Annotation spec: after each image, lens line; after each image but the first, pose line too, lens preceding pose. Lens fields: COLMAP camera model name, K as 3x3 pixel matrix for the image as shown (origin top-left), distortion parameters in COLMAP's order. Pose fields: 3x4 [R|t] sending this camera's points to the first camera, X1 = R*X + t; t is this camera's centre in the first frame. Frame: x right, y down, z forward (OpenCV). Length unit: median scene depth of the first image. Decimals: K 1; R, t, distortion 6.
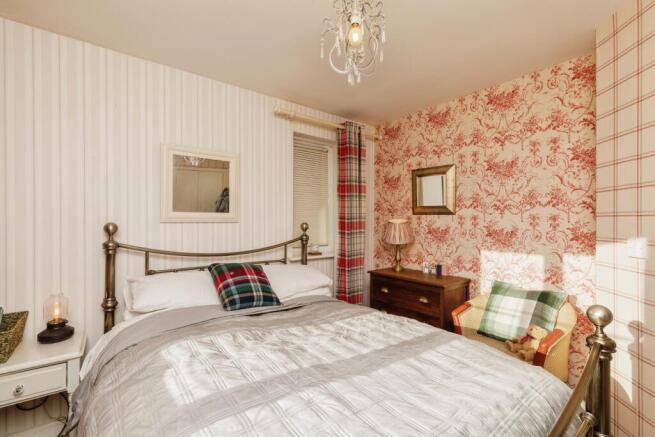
lens RADIAL K [[294.6, 0, 329.4], [0, 294.6, 215.6], [0, 0, 1]] dist [0.013181, 0.000016]
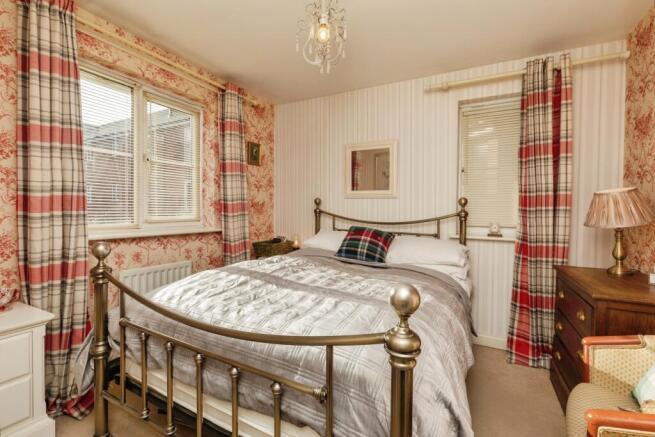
lens RADIAL K [[294.6, 0, 329.4], [0, 294.6, 215.6], [0, 0, 1]] dist [0.013181, 0.000016]
pose [[0.409041, 0.022761, -0.912232, 0.610375], [0.000419, 0.999684, 0.025131, 0.058960], [0.912516, -0.010662, 0.408903, 0.251780]]
